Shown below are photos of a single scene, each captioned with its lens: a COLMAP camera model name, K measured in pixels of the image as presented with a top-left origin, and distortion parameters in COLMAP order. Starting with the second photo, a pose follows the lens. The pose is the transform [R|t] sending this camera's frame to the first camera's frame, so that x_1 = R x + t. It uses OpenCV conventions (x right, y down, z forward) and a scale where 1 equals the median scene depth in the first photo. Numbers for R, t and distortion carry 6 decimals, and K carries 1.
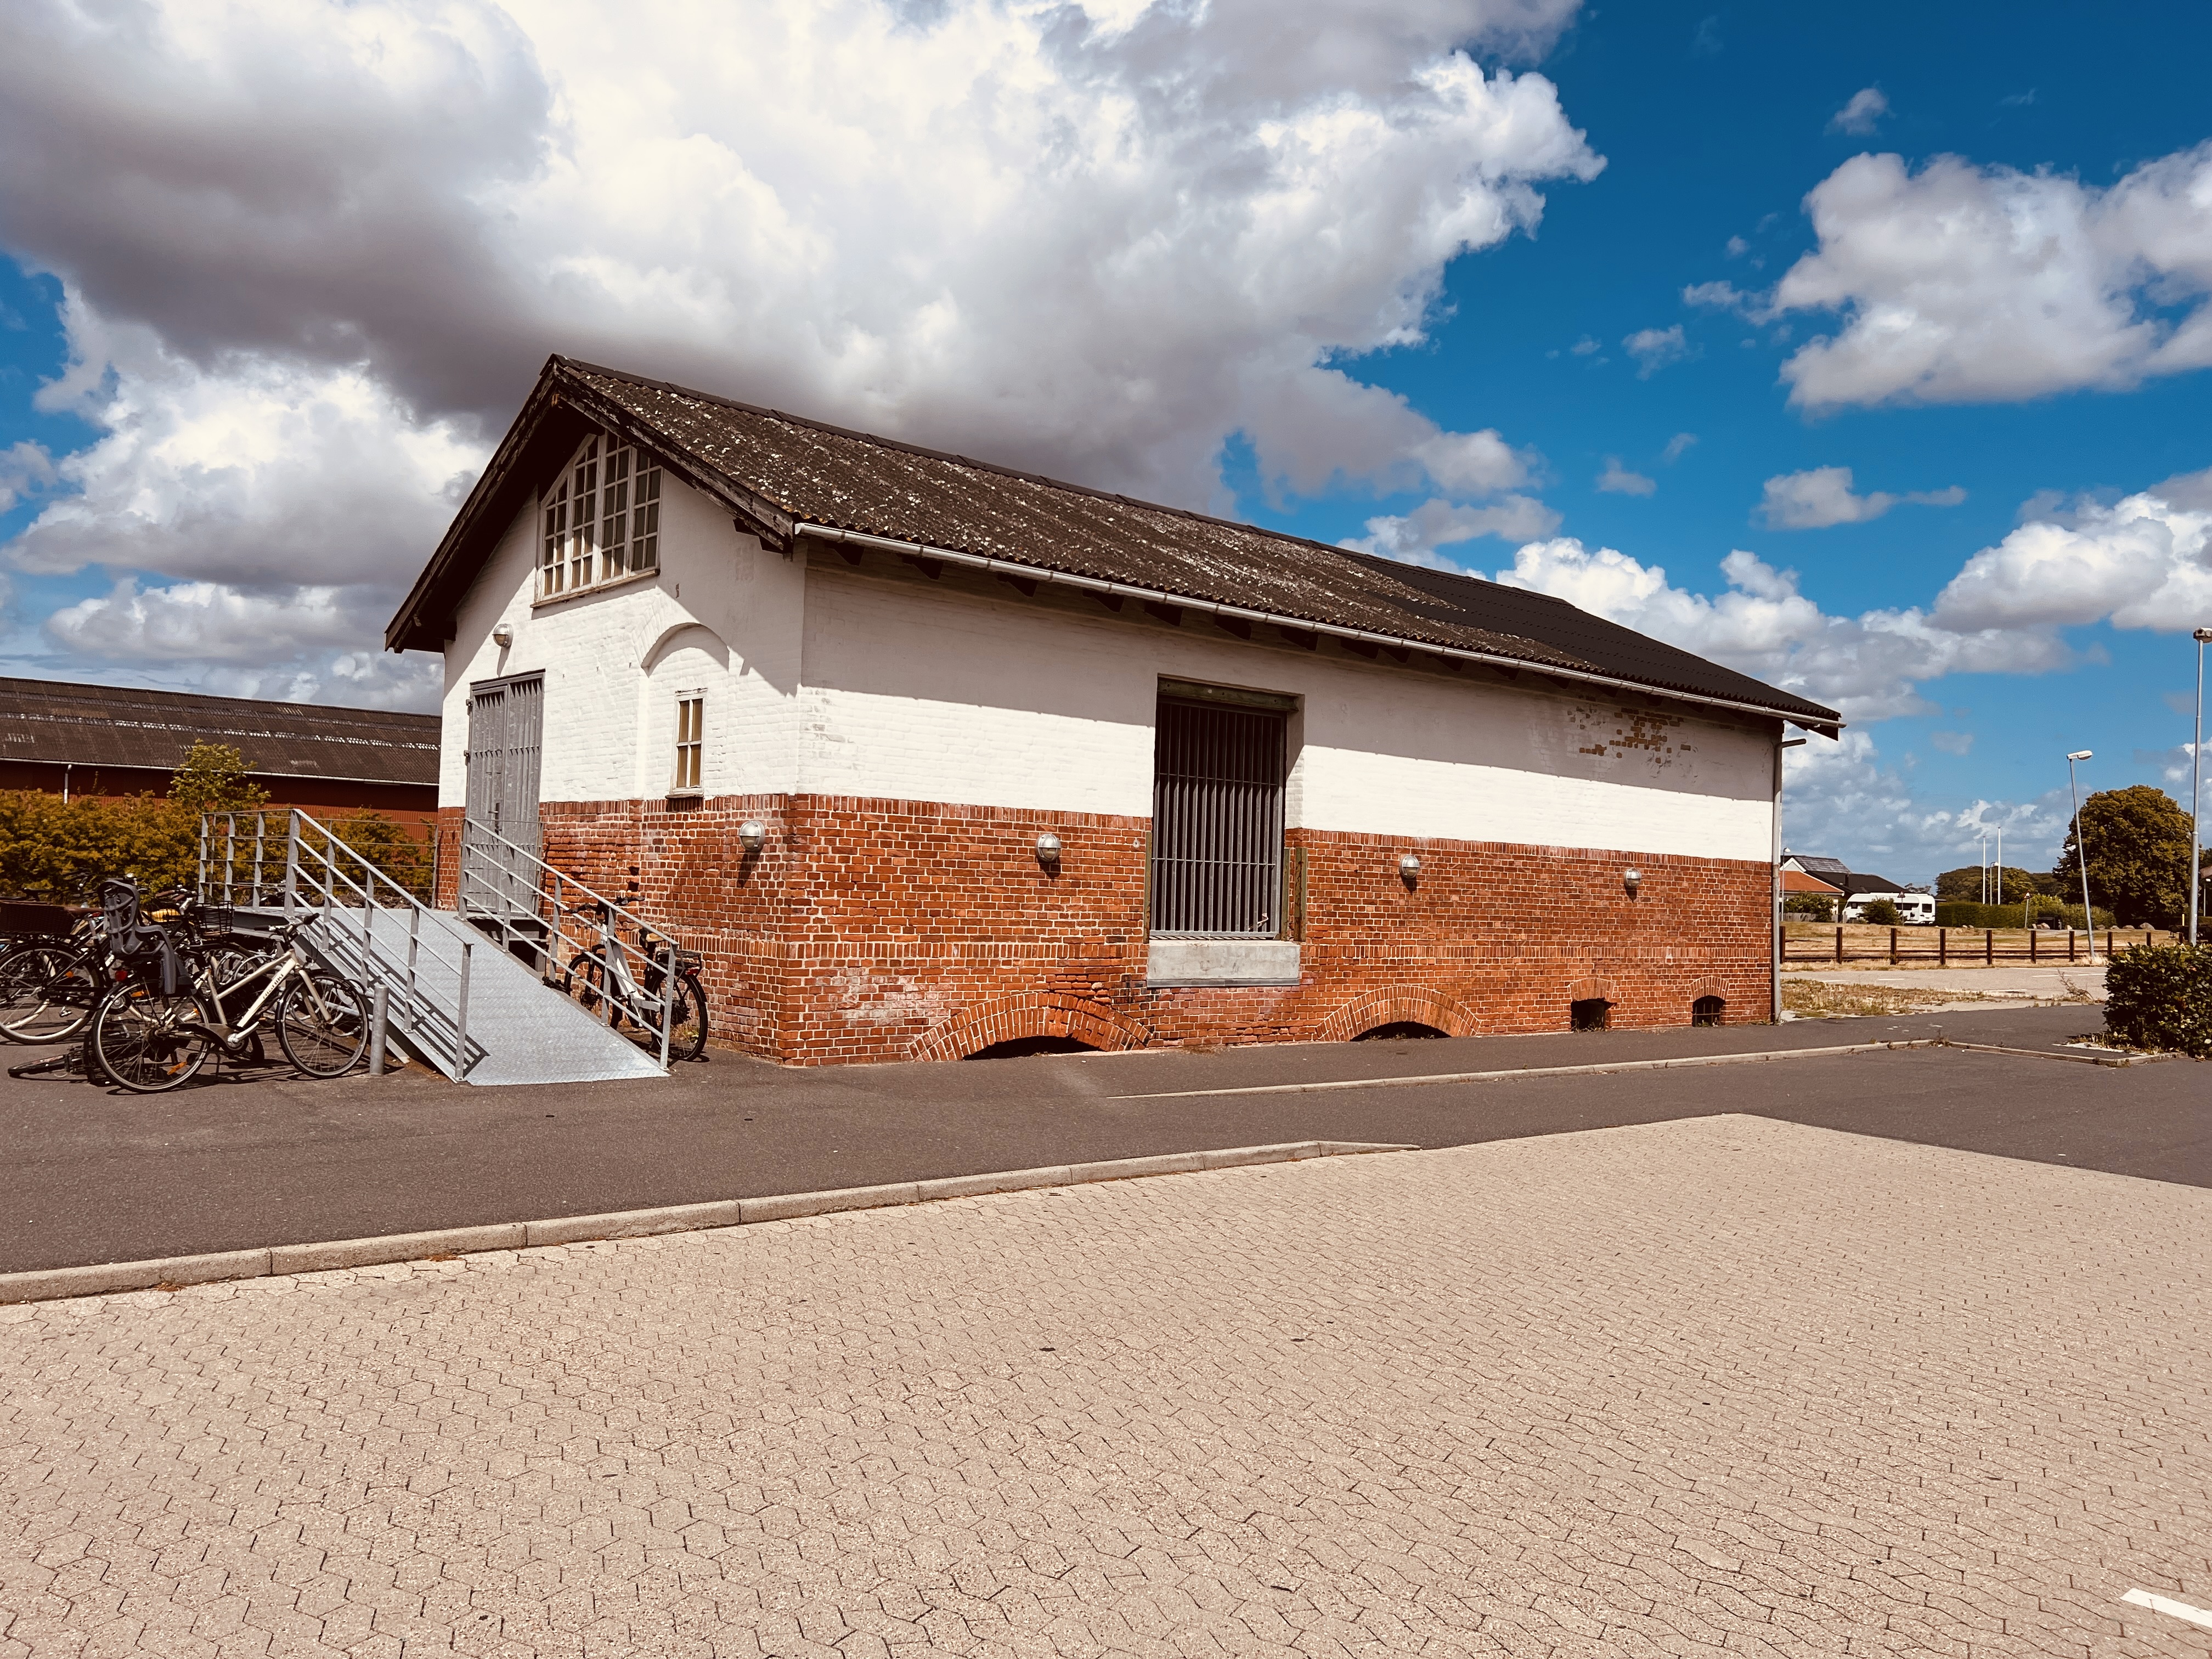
lens RADIAL K [[1637.5, 0, 1106.0], [0, 1637.5, 829.5], [0, 0, 1]] dist [0.148994, -0.273383]
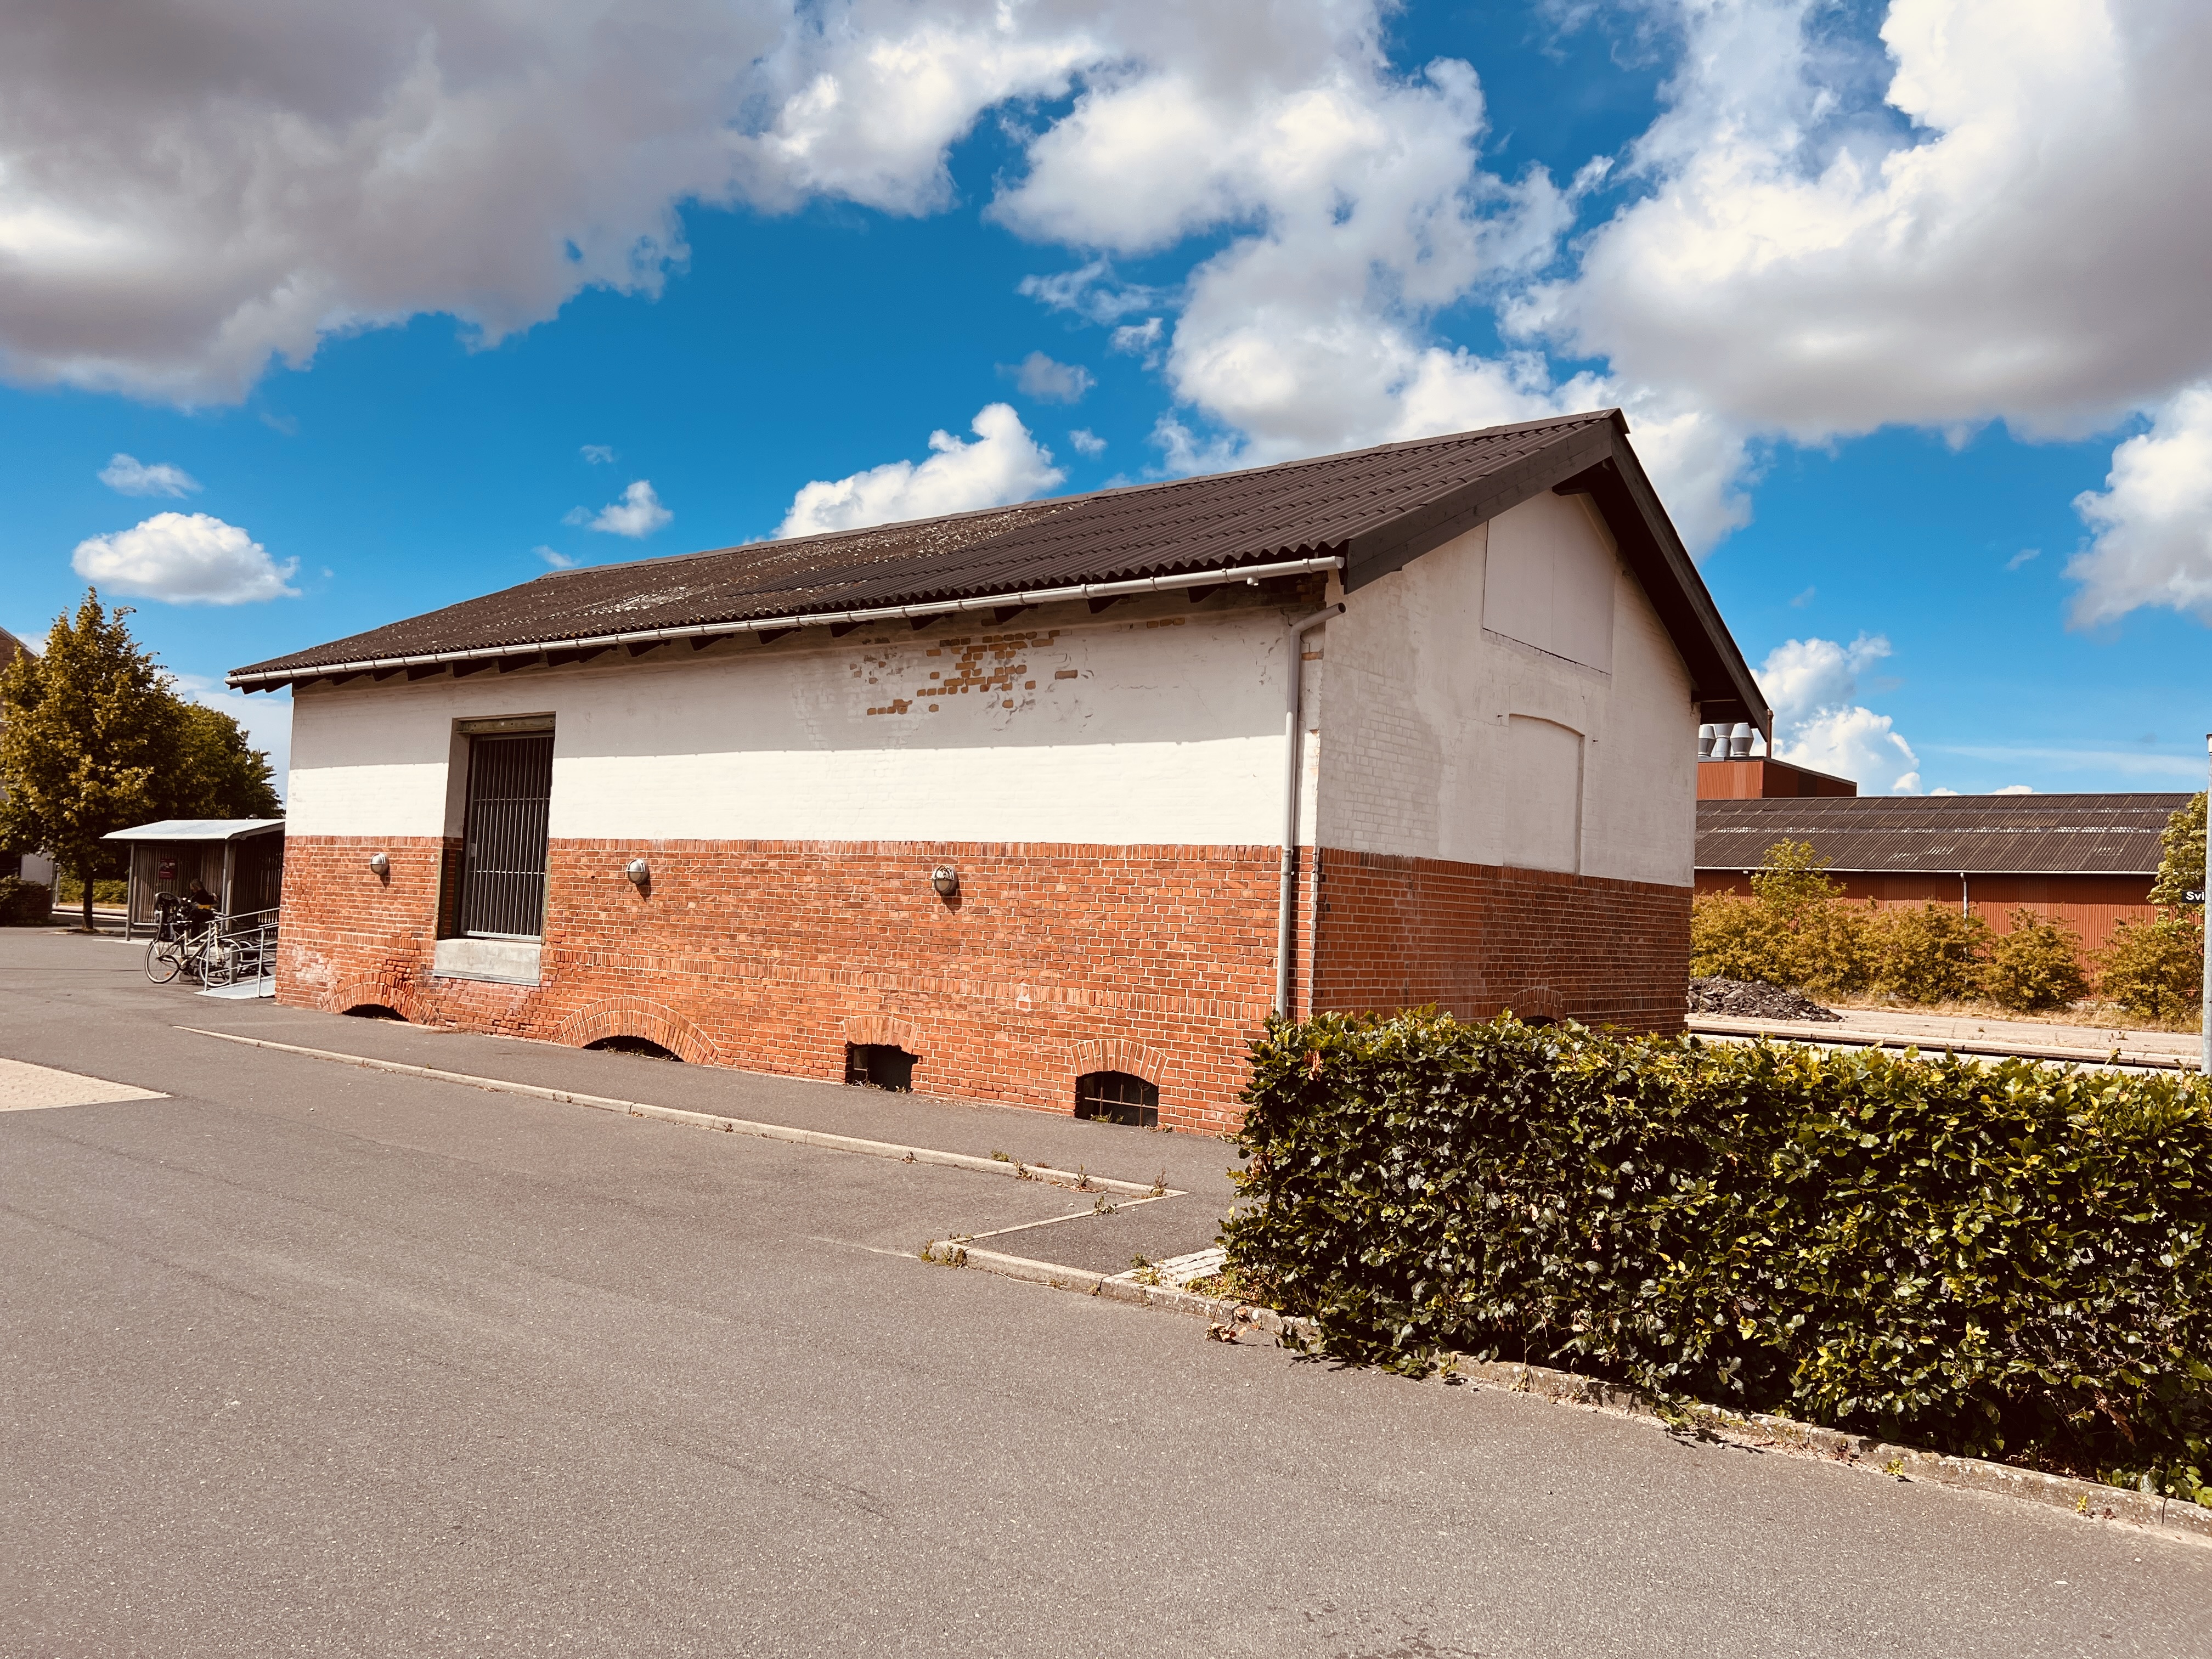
lens RADIAL K [[1637.5, 0, 1106.0], [0, 1637.5, 829.5], [0, 0, 1]] dist [0.148994, -0.273383]
pose [[0.202316, -0.076819, -0.976303, 1.042496], [-0.004183, 0.996842, -0.079302, 0.065166], [0.979311, 0.020128, 0.201356, 0.959938]]
